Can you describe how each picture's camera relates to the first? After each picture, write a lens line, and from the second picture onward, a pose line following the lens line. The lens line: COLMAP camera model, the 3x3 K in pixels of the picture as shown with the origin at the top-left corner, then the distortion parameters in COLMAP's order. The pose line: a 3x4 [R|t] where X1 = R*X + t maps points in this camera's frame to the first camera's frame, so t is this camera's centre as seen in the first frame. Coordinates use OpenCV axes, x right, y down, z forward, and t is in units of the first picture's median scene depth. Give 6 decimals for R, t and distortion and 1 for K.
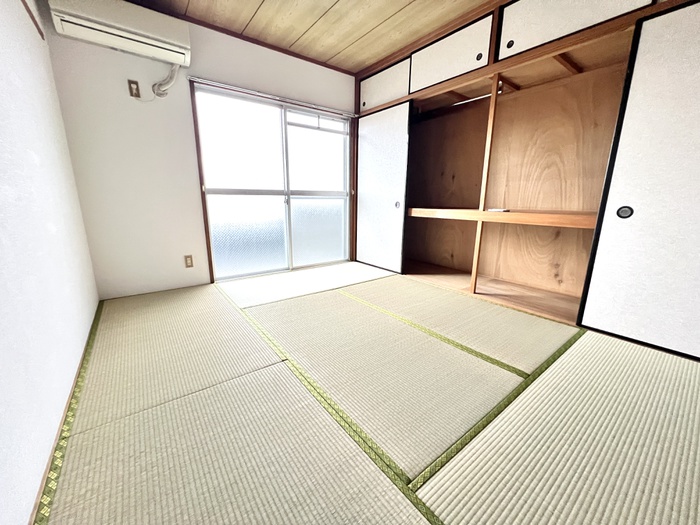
lens RADIAL K [[280.8, 0, 351.5], [0, 280.8, 260.0], [0, 0, 1]] dist [-0.000095, 0.001260]
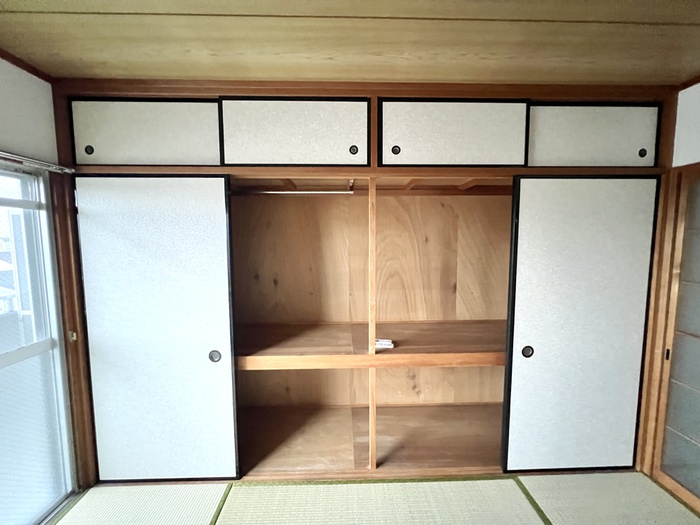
lens RADIAL K [[280.8, 0, 351.3], [0, 280.8, 263.1], [0, 0, 1]] dist [-0.000095, 0.001260]
pose [[0.585033, -0.081761, 0.806878, -0.101207], [0.184677, 0.982198, -0.034375, -0.312238], [-0.789703, 0.169122, 0.589717, 0.472760]]
